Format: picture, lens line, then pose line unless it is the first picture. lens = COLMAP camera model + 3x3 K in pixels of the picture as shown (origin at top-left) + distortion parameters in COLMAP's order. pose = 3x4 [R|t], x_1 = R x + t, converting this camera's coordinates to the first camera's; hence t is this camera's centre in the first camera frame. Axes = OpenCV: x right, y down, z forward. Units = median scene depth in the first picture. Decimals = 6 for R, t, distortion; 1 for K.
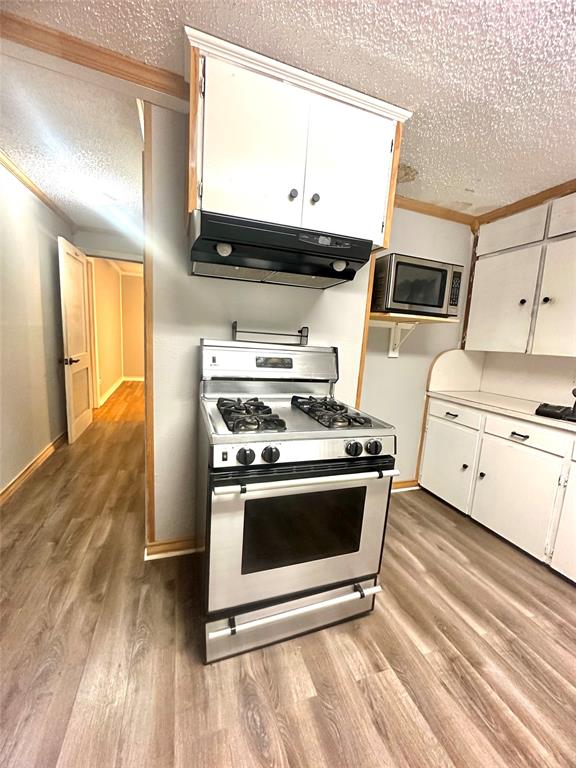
lens RADIAL K [[304.3, 0, 288.0], [0, 304.3, 384.0], [0, 0, 1]] dist [-0.005056, 0.000150]
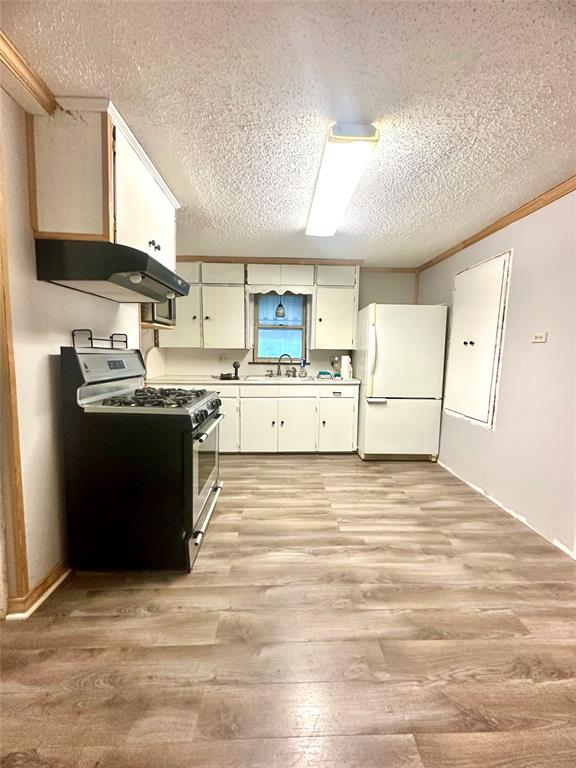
lens RADIAL K [[304.3, 0, 288.0], [0, 304.3, 384.0], [0, 0, 1]] dist [-0.005056, 0.000150]
pose [[0.300103, -0.154003, 0.941393, -0.933402], [0.141476, 0.983153, 0.115734, -0.037103], [-0.943357, 0.098453, 0.316835, 0.009962]]
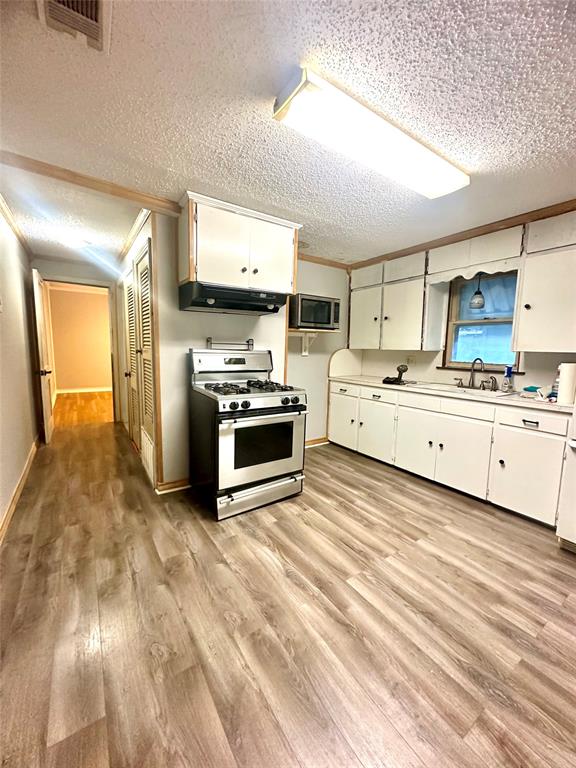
lens RADIAL K [[304.3, 0, 288.0], [0, 304.3, 384.0], [0, 0, 1]] dist [-0.005056, 0.000150]
pose [[0.966989, -0.069668, 0.245110, -0.174576], [0.073604, 0.997264, -0.006922, 0.084320], [-0.243957, 0.024735, 0.969470, -0.656861]]
